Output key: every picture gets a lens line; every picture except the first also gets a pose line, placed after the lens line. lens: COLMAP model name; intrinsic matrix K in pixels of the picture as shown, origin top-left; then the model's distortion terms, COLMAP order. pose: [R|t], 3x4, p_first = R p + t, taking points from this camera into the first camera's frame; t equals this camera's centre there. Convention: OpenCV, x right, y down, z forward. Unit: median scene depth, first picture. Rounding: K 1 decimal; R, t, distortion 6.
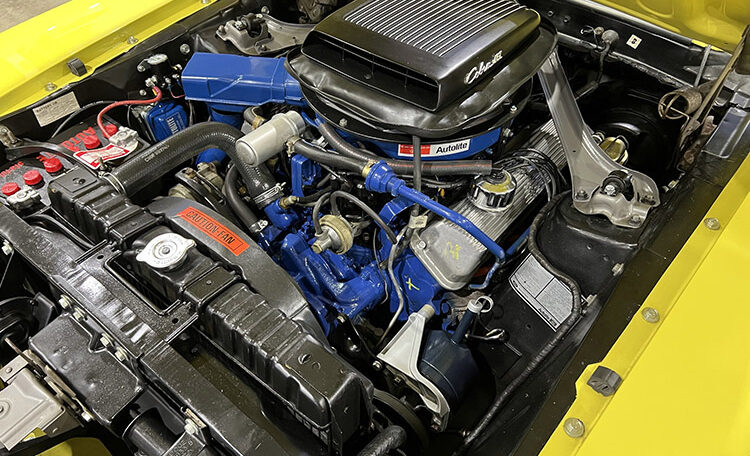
lens RADIAL K [[557.0, 0, 377.5], [0, 557.0, 228.4], [0, 0, 1]] dist [0.009104, -0.001953]
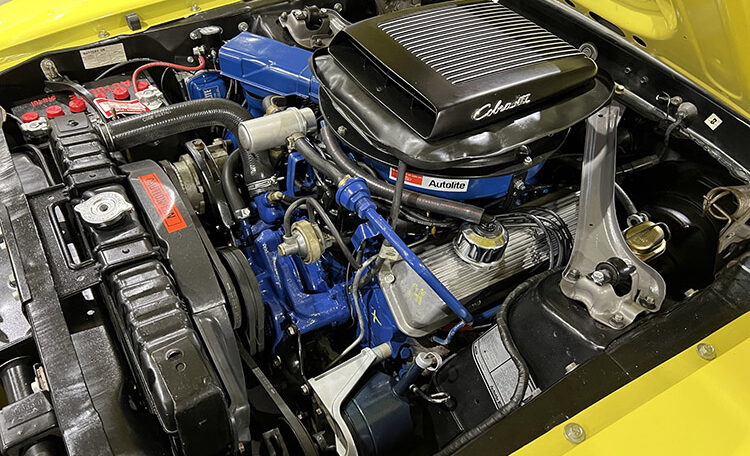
lens RADIAL K [[563.3, 0, 375.0], [0, 563.3, 228.0], [0, 0, 1]] dist [0.012436, -0.002335]
pose [[0.945200, 0.265237, -0.190386, 0.205271], [-0.271274, 0.962484, -0.005896, -0.037324], [0.181679, 0.057219, 0.981692, 0.076241]]
